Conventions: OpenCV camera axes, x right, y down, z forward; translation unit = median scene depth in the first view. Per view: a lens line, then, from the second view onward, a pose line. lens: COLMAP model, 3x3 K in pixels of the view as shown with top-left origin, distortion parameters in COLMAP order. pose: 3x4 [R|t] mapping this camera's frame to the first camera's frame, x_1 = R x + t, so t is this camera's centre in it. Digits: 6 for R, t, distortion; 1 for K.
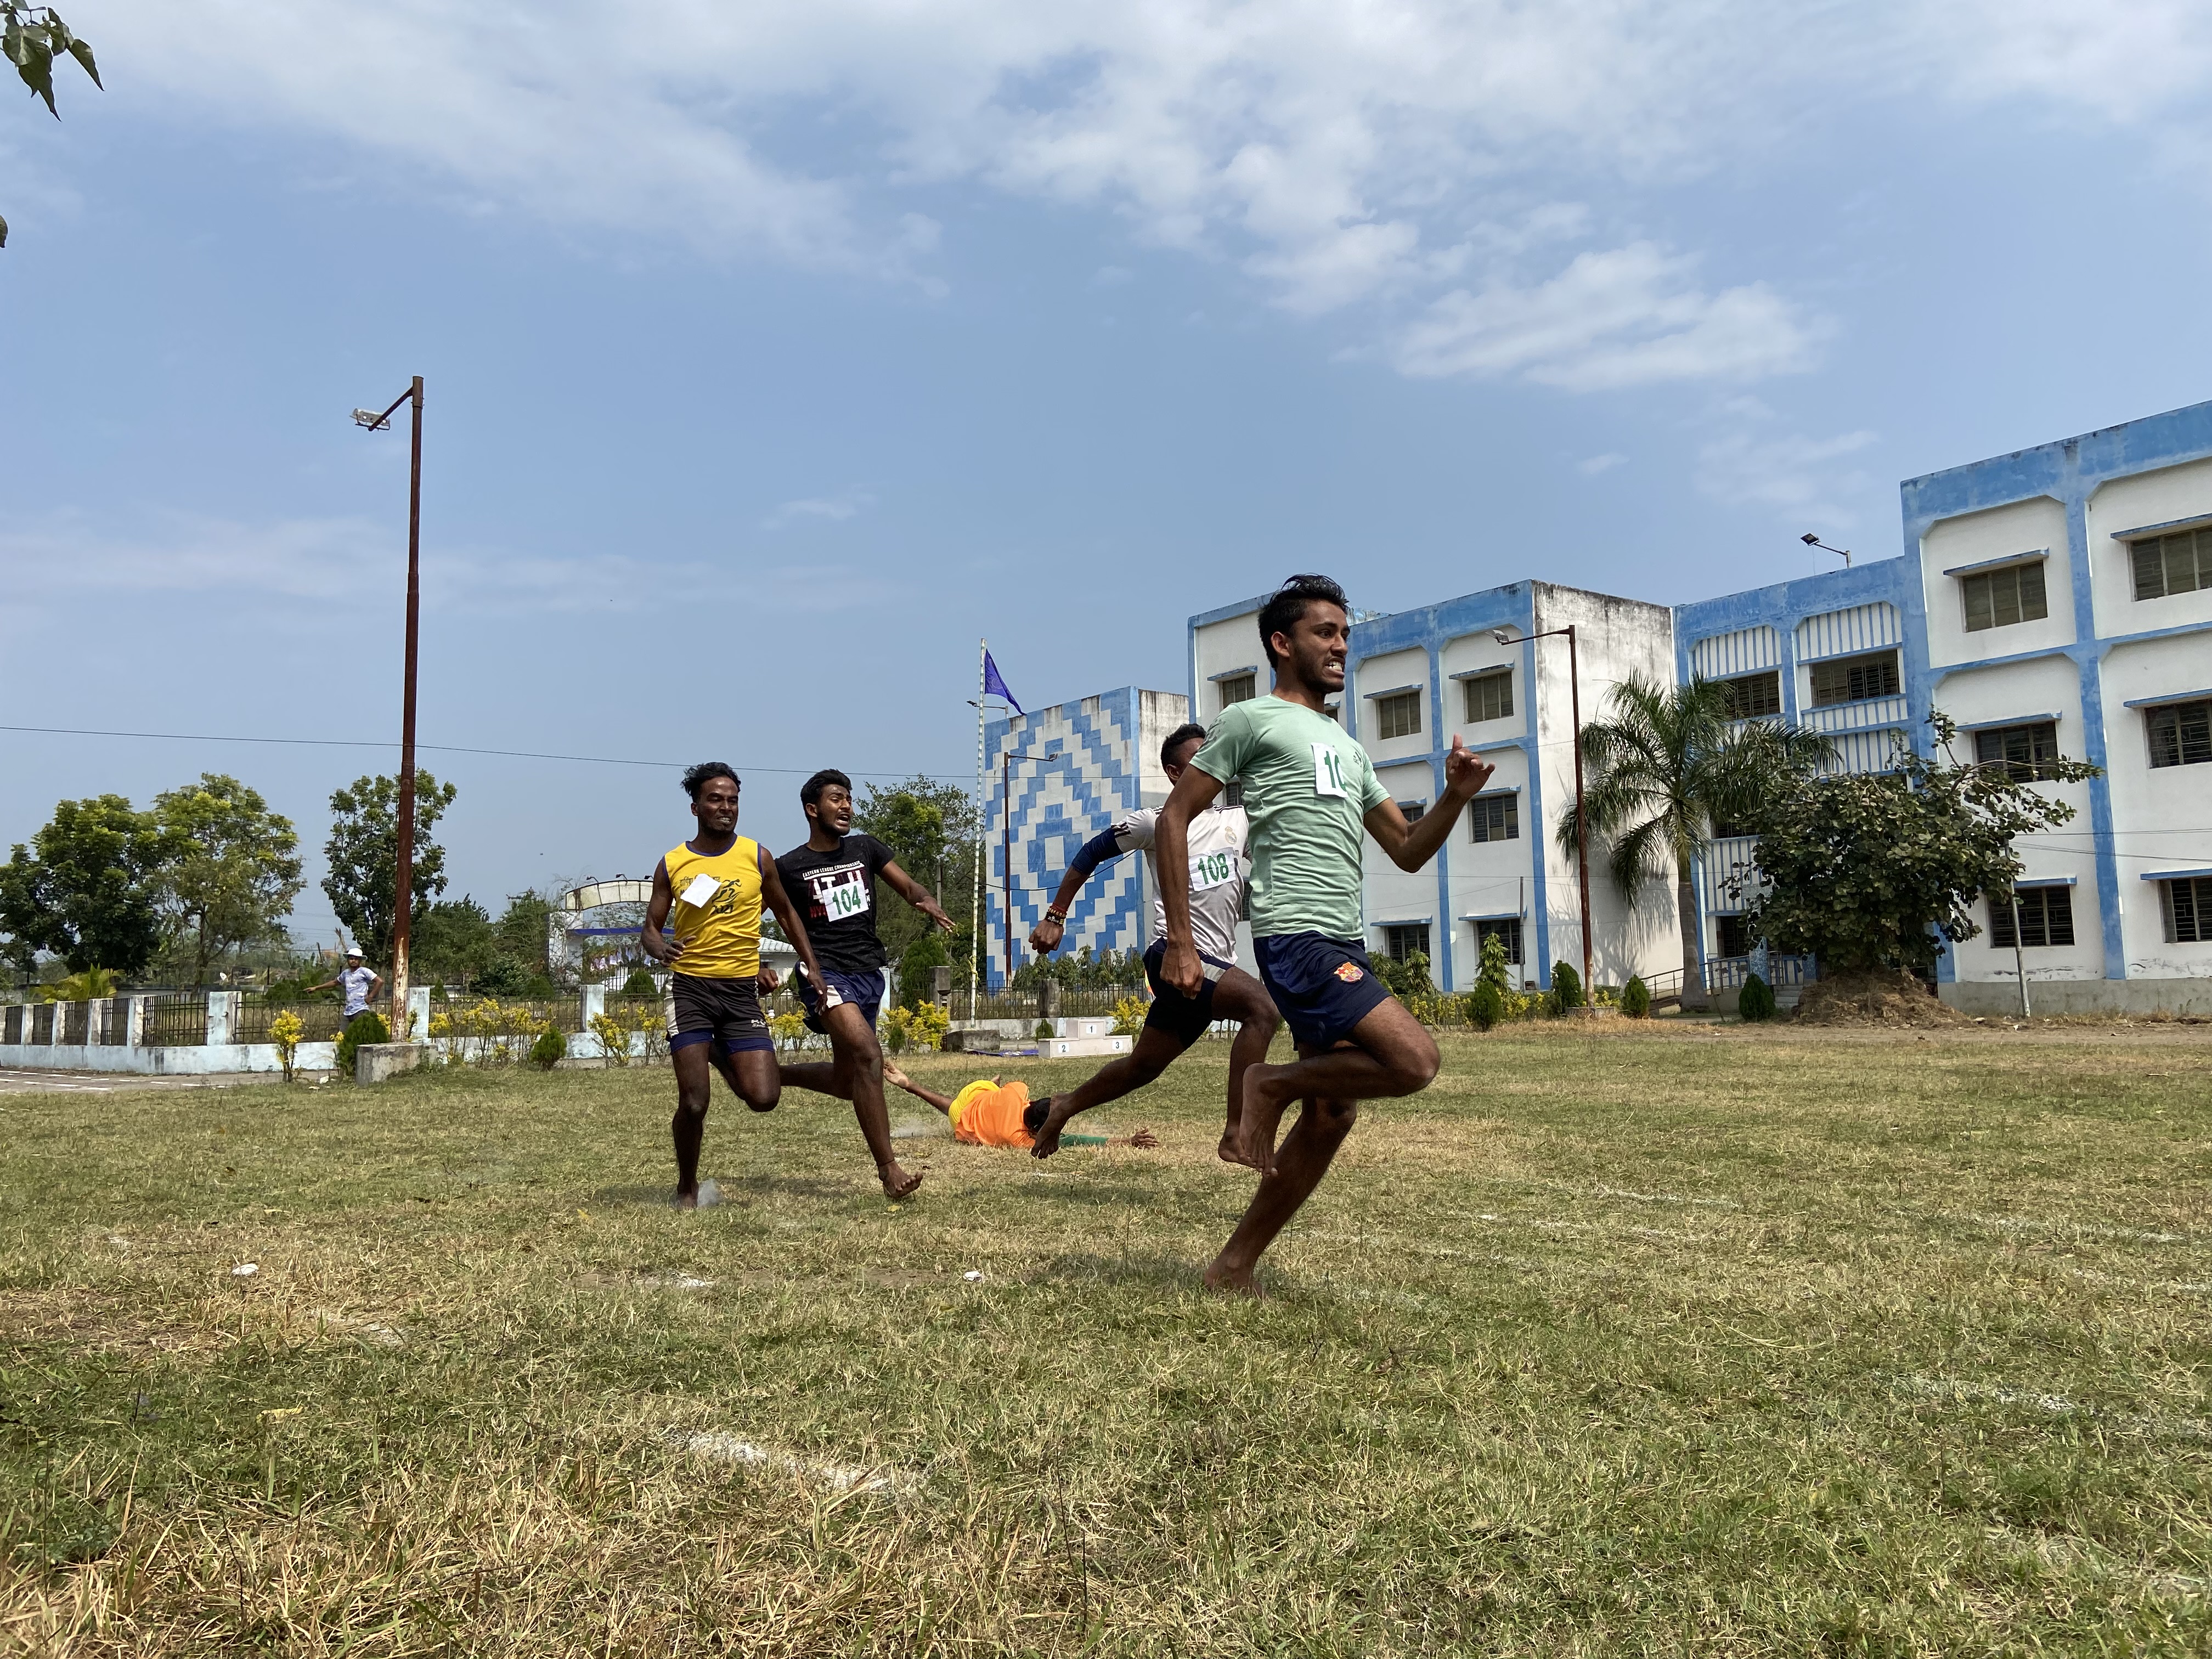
lens RADIAL K [[1673.1, 0, 1109.3], [0, 1673.1, 821.8], [0, 0, 1]] dist [0.073483, -0.073441]
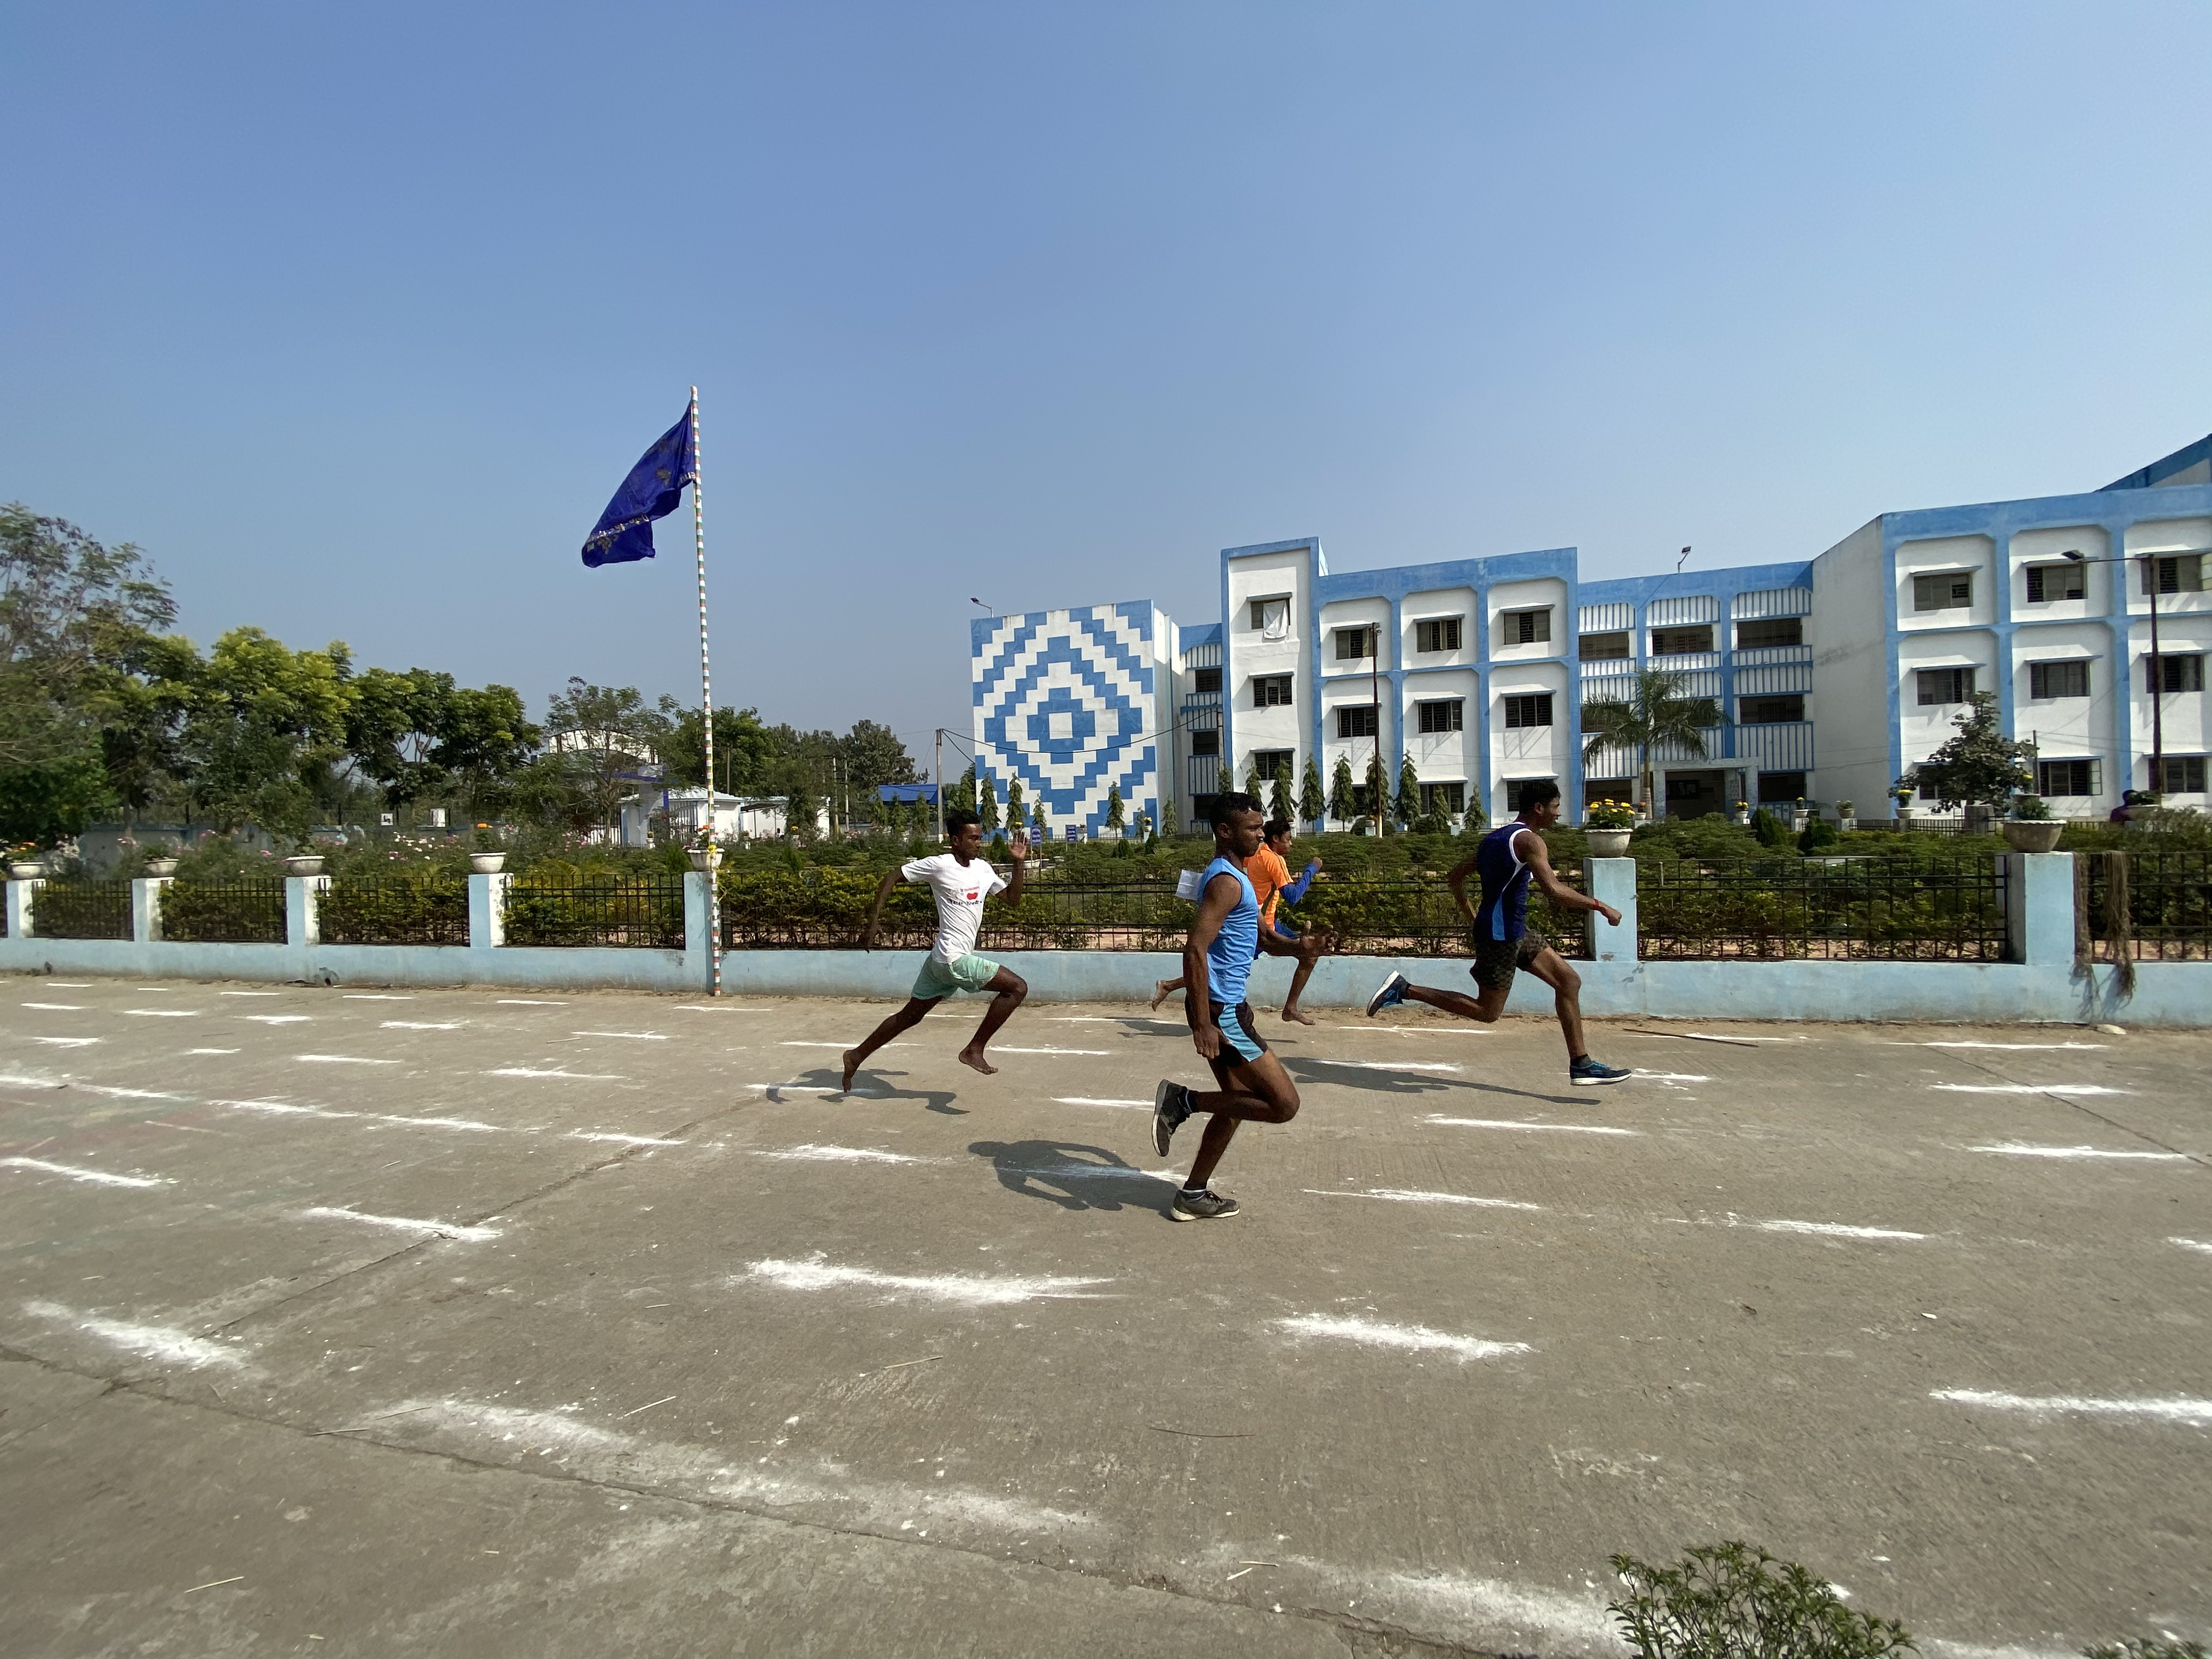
lens RADIAL K [[877.7, 0, 1110.9], [0, 877.7, 863.9], [0, 0, 1]] dist [-0.000281, -0.005564]
pose [[0.834414, -0.000680, 0.551138, -0.490100], [-0.058333, 0.994273, 0.089543, 0.081167], [-0.548042, -0.106865, 0.829596, 0.539981]]
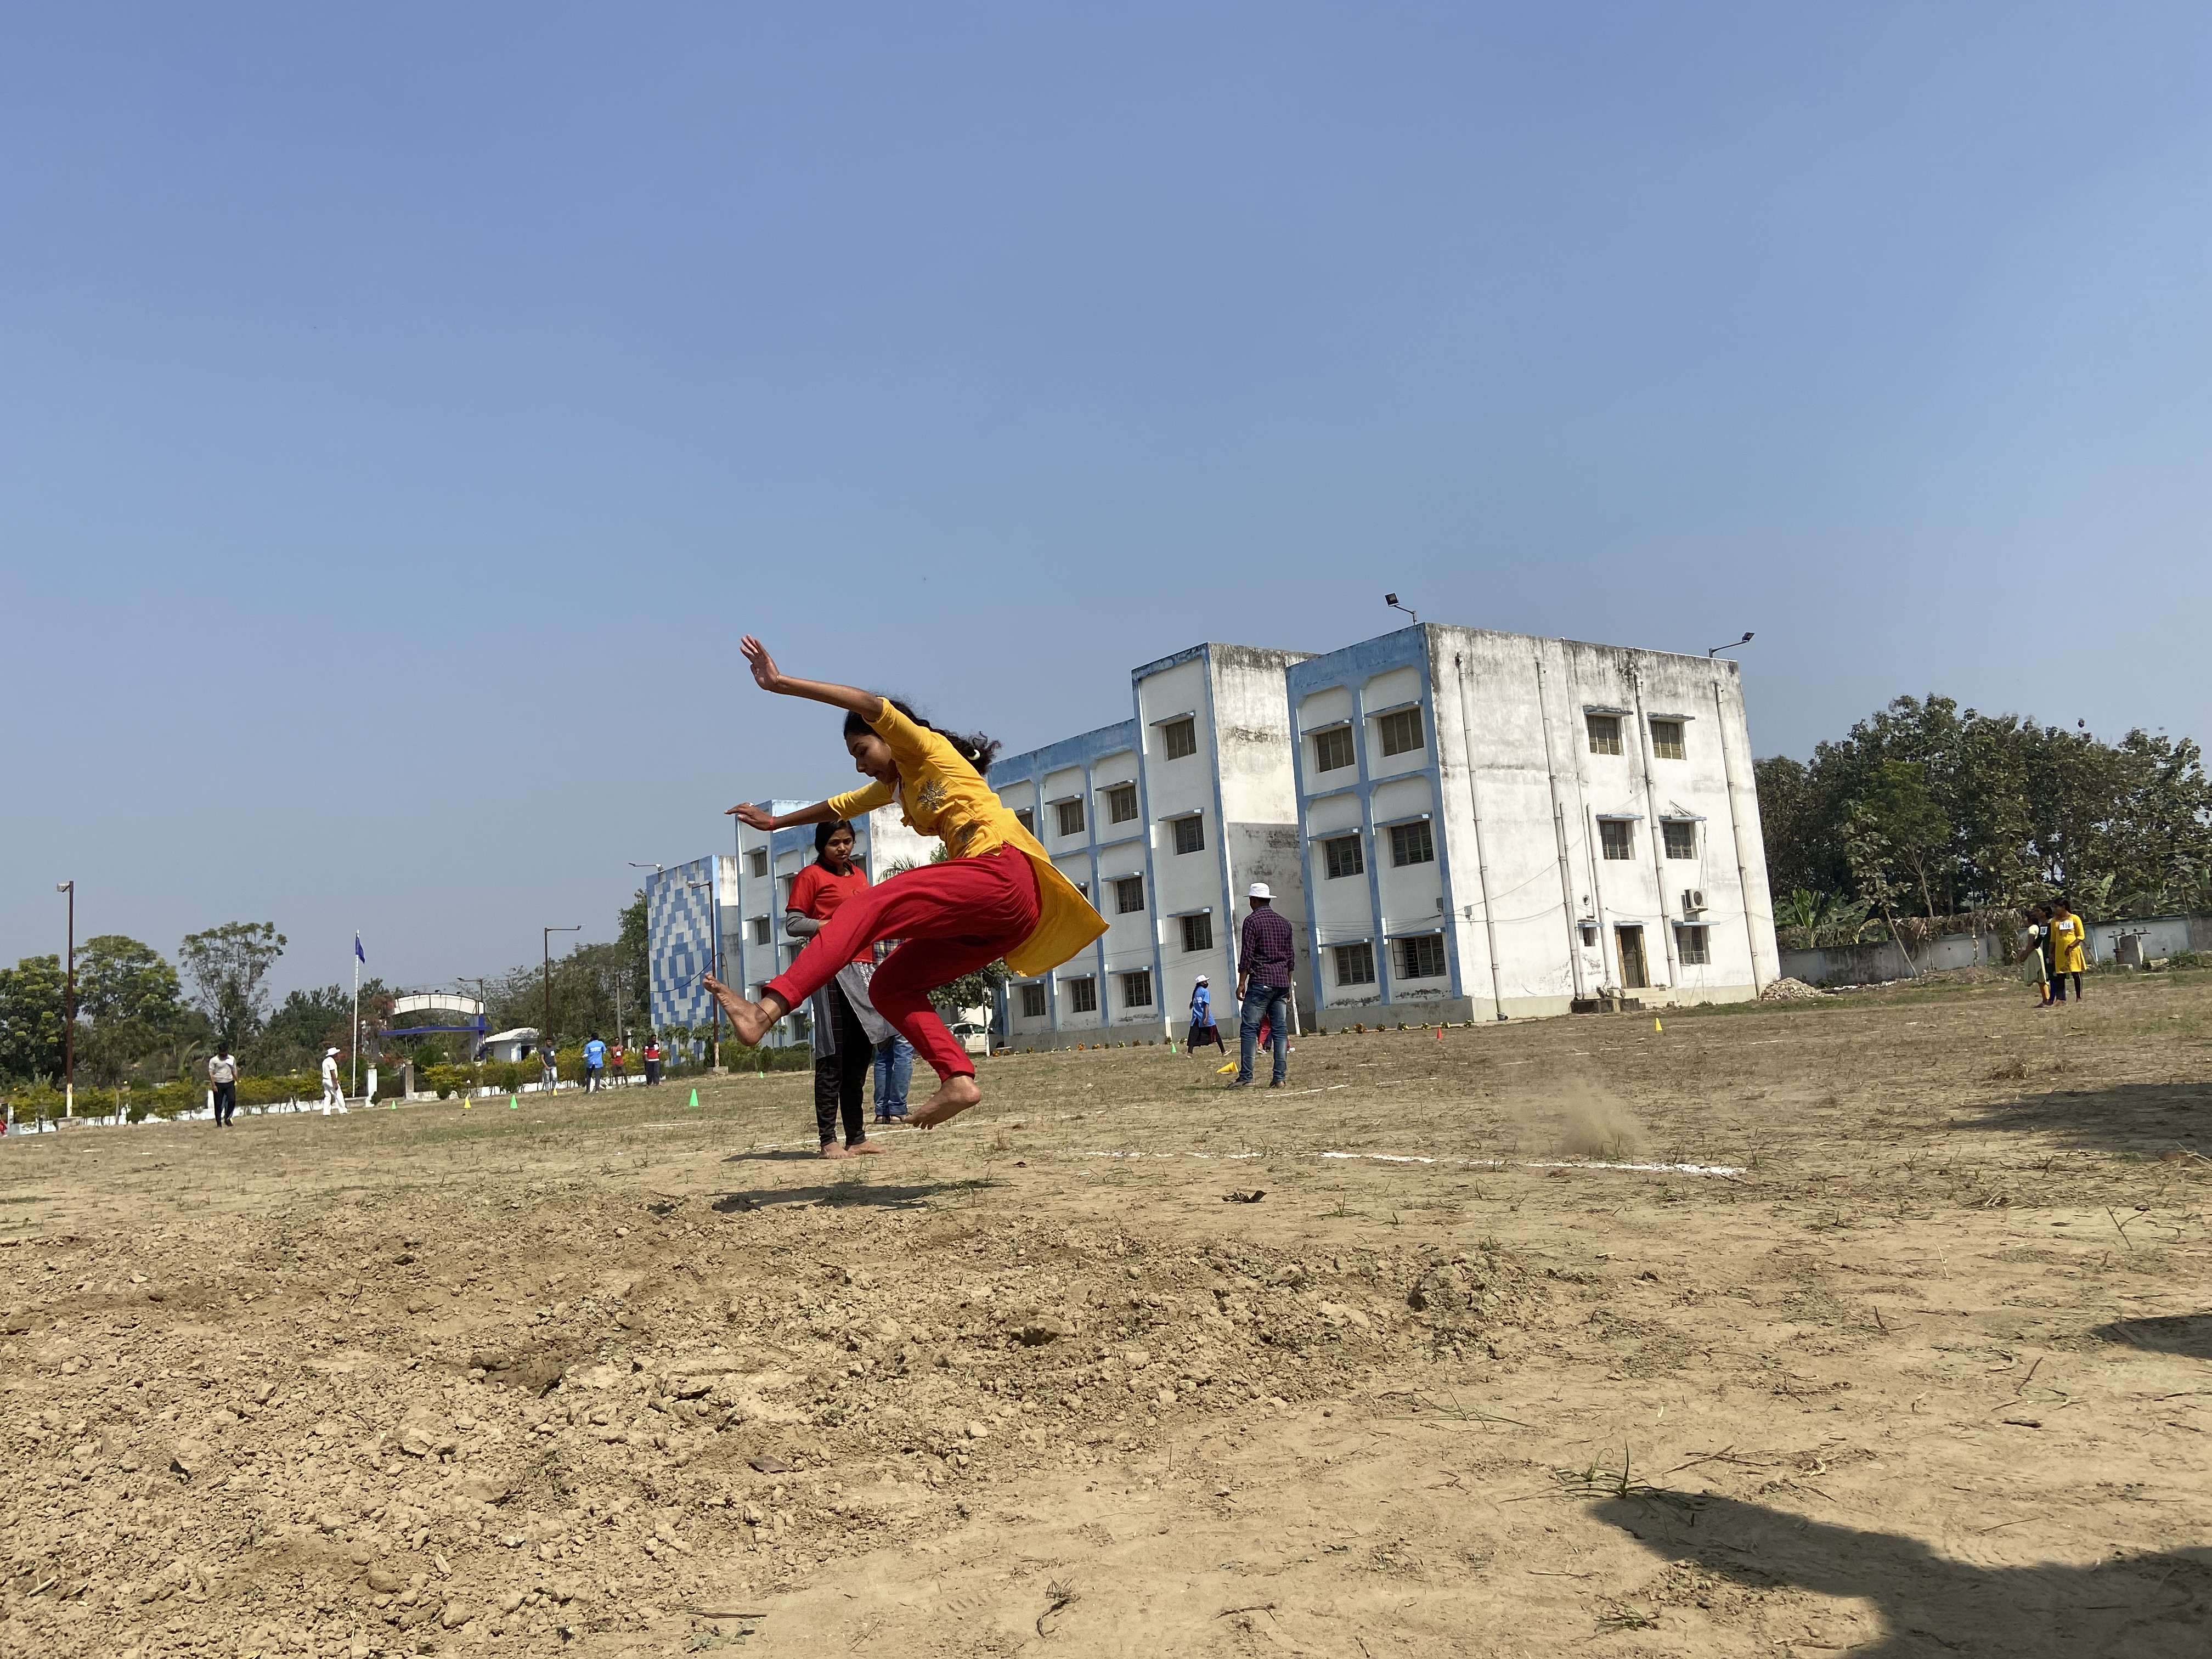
lens RADIAL K [[1628.2, 0, 1105.3], [0, 1628.2, 814.0], [0, 0, 1]] dist [0.110694, 0.000140]
pose [[0.998159, -0.059722, -0.010605, 0.491092], [0.059462, 0.997957, -0.023381, -0.079015], [0.011979, 0.022708, 0.999670, -0.625615]]
